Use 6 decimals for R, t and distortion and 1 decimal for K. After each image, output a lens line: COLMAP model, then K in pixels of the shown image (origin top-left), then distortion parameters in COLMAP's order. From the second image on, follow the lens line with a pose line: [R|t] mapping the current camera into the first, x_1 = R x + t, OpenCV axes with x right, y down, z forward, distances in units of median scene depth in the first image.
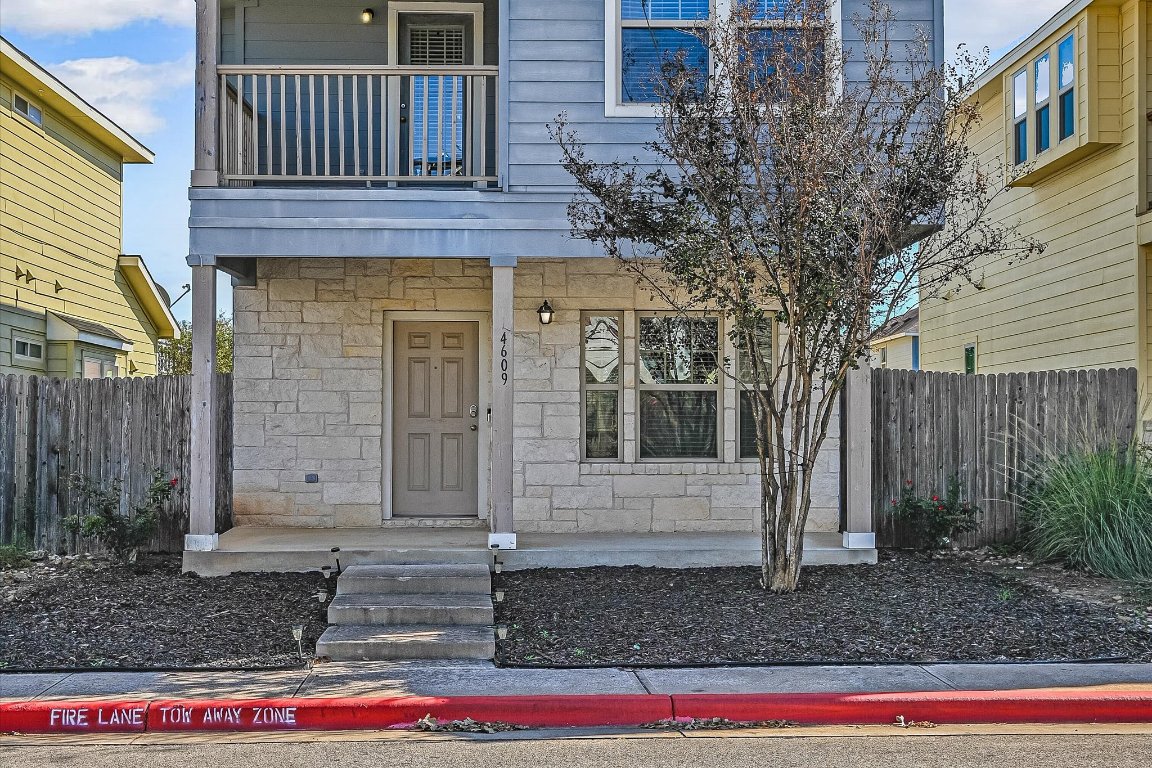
lens RADIAL K [[993.8, 0, 576.0], [0, 993.8, 384.0], [0, 0, 1]] dist [-0.003086, -0.000053]
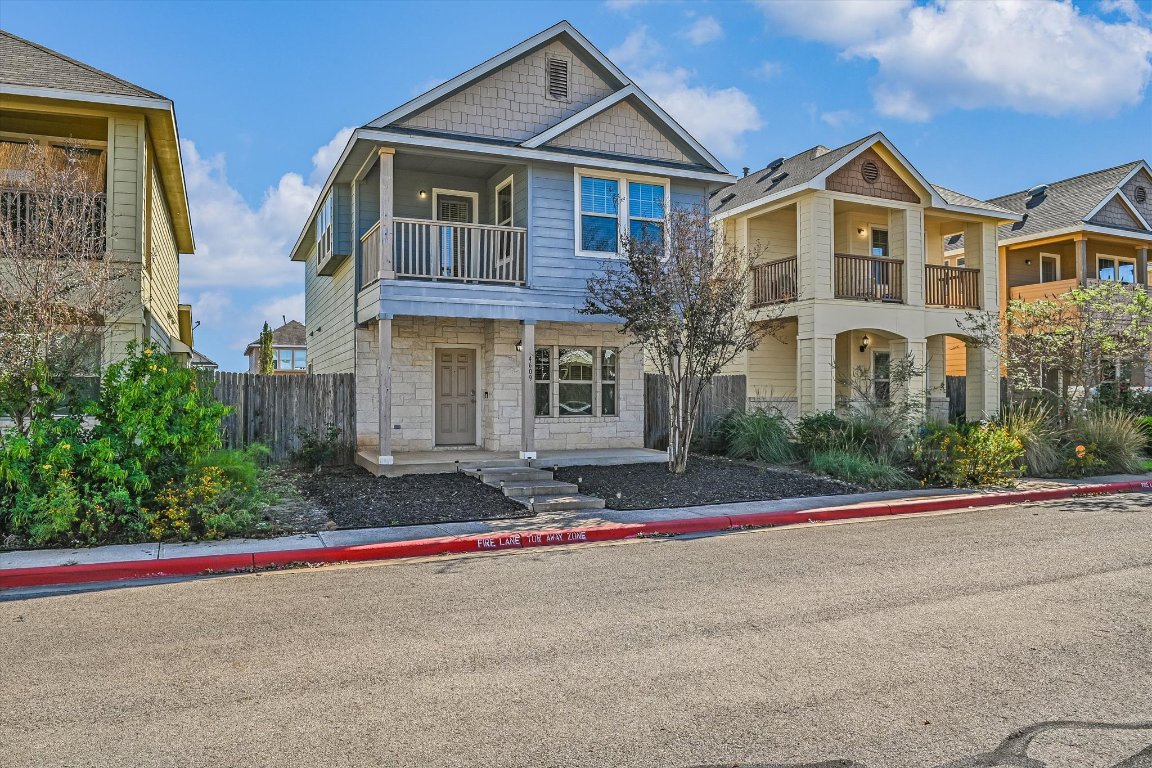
lens RADIAL K [[475.2, 0, 581.8], [0, 475.2, 381.9], [0, 0, 1]] dist [-0.010902, 0.000265]
pose [[0.972451, 0.006838, 0.233007, -0.145106], [-0.007955, 0.999961, 0.003857, -0.001243], [-0.232971, -0.005604, 0.972467, -0.000523]]
